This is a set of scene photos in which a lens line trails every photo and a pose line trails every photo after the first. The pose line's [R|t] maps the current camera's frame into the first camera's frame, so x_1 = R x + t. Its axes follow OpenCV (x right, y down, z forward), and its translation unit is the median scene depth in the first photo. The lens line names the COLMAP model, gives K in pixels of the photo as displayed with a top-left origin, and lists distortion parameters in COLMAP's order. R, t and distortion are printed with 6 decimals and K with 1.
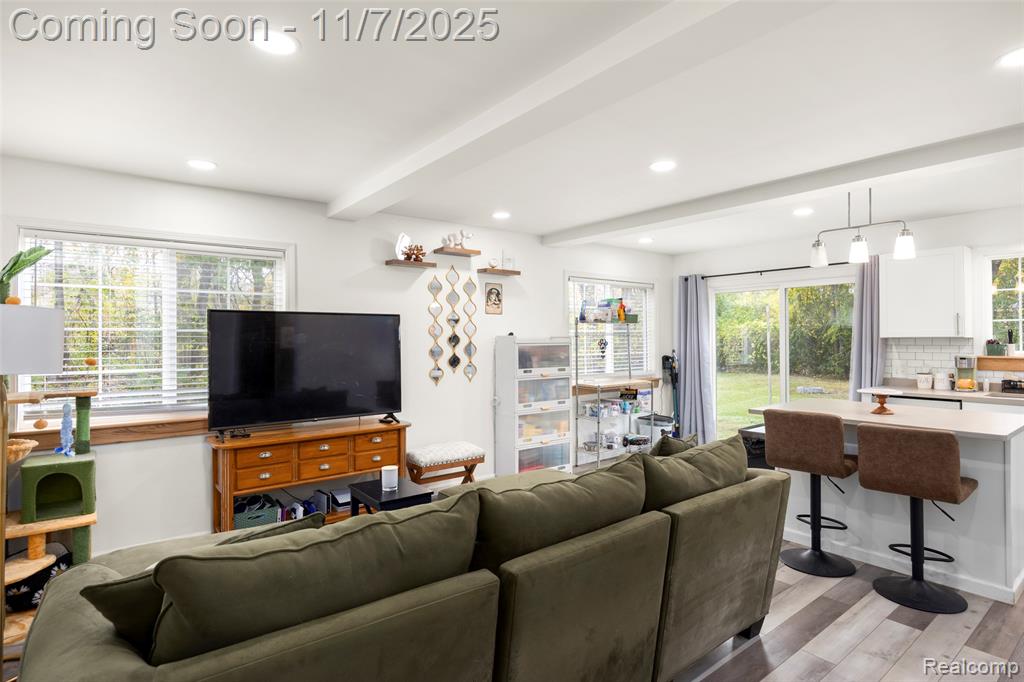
lens RADIAL K [[530.0, 0, 510.8], [0, 530.0, 339.9], [0, 0, 1]] dist [-0.005154, -0.000603]
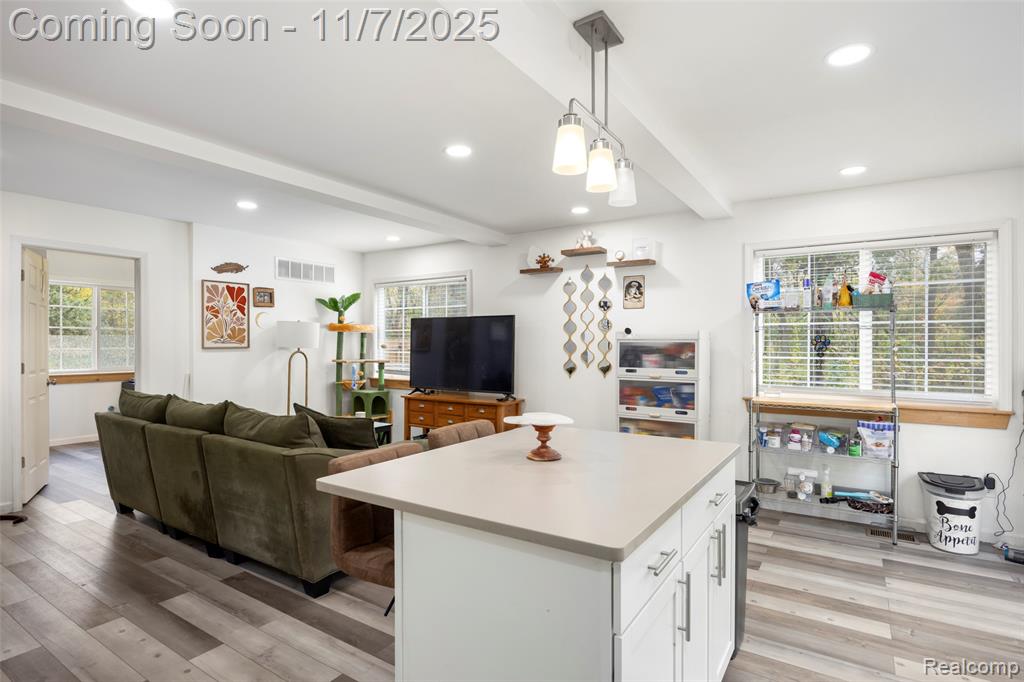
lens RADIAL K [[530.0, 0, 511.9], [0, 530.0, 340.1], [0, 0, 1]] dist [-0.005154, -0.000603]
pose [[0.323042, 0.004242, -0.946375, 0.840043], [-0.005157, 0.999983, 0.002722, 0.005845], [0.946371, 0.004001, 0.323058, 0.527265]]
